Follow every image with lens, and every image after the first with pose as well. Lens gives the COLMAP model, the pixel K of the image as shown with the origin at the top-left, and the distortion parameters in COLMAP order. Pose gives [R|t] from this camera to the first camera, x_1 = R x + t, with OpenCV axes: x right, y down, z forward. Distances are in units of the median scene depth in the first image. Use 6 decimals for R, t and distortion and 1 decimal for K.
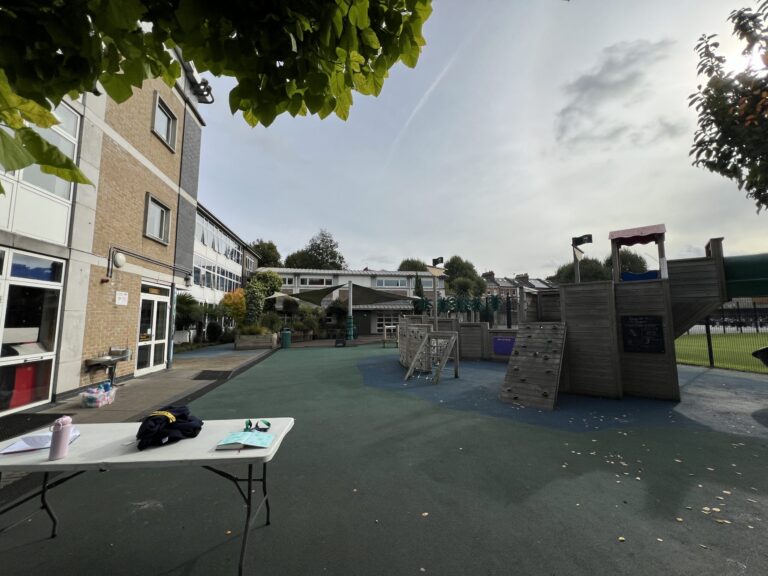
lens RADIAL K [[312.3, 0, 383.4], [0, 312.3, 285.3], [0, 0, 1]] dist [-0.000955, 0.000516]
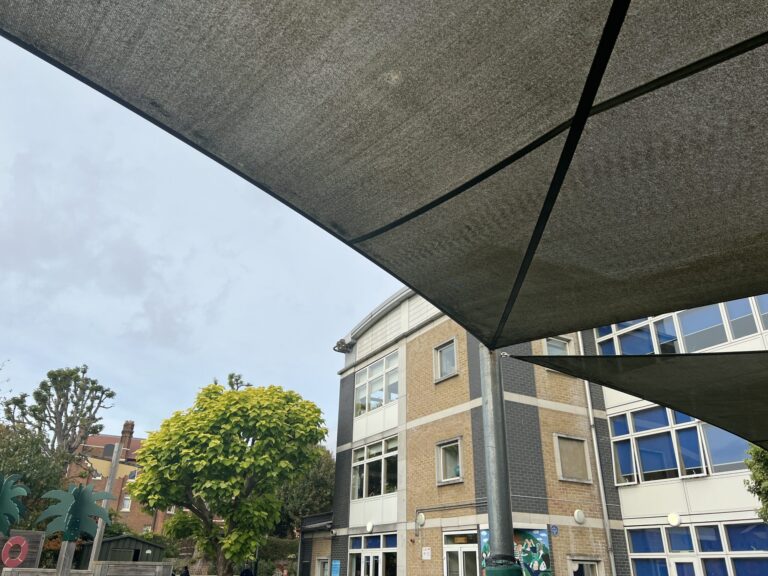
lens RADIAL K [[576.2, 0, 383.1], [0, 576.2, 304.7], [0, 0, 1]] dist [0.063938, -0.054163]
pose [[-0.932918, -0.156710, -0.324200, 0.159782], [0.028089, 0.865921, -0.499392, 0.325730], [0.358991, -0.474999, -0.803431, 3.204921]]
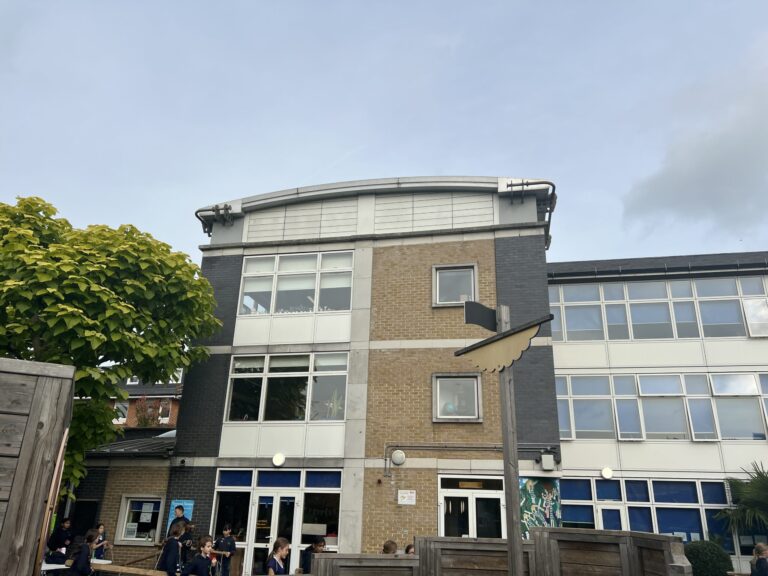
lens RADIAL K [[571.9, 0, 388.6], [0, 571.9, 290.3], [0, 0, 1]] dist [0.059098, -0.059944]
pose [[-0.349897, -0.331592, -0.876139, 1.008357], [0.078055, 0.921686, -0.380002, 0.129337], [0.933531, -0.201348, -0.296613, 1.661699]]
